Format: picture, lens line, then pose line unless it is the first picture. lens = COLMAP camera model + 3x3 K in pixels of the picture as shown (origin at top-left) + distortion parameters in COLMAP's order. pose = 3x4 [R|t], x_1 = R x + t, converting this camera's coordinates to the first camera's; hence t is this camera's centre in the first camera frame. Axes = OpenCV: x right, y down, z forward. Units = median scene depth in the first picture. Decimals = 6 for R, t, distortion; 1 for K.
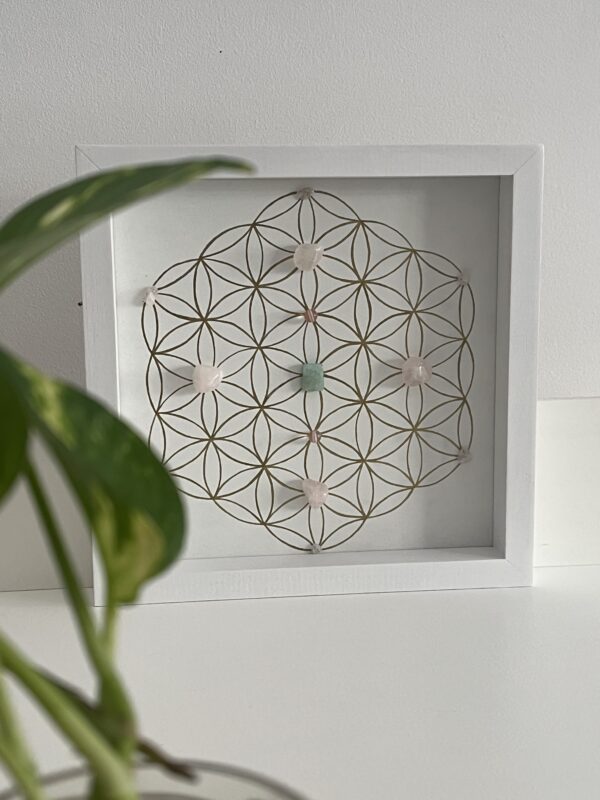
lens RADIAL K [[1206.4, 0, 300.0], [0, 1206.4, 400.0], [0, 0, 1]] dist [0.291635, -0.015643]
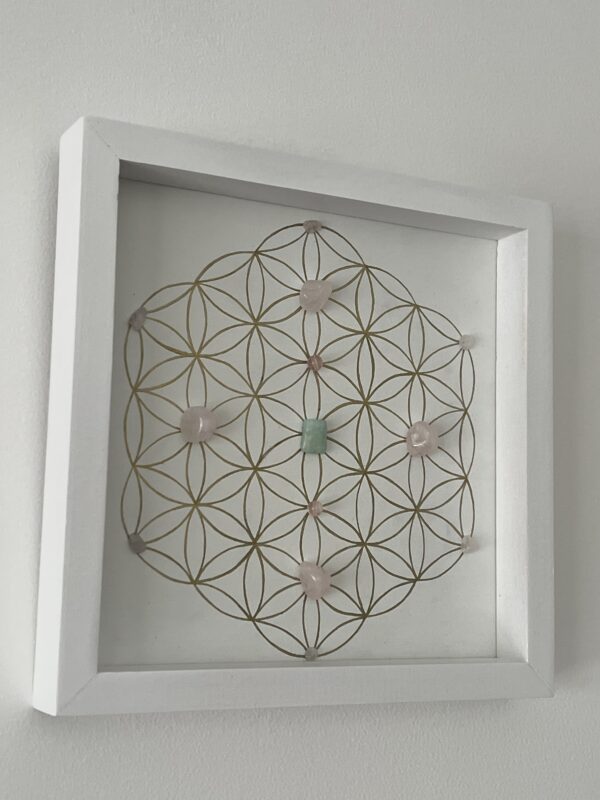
lens RADIAL K [[1206.4, 0, 300.0], [0, 1206.4, 400.0], [0, 0, 1]] dist [0.291635, -0.015643]
pose [[0.937794, 0.073038, 0.339422, -0.284447], [0.024328, 0.961396, -0.274093, 0.185991], [-0.346338, 0.265300, 0.899814, 0.240308]]
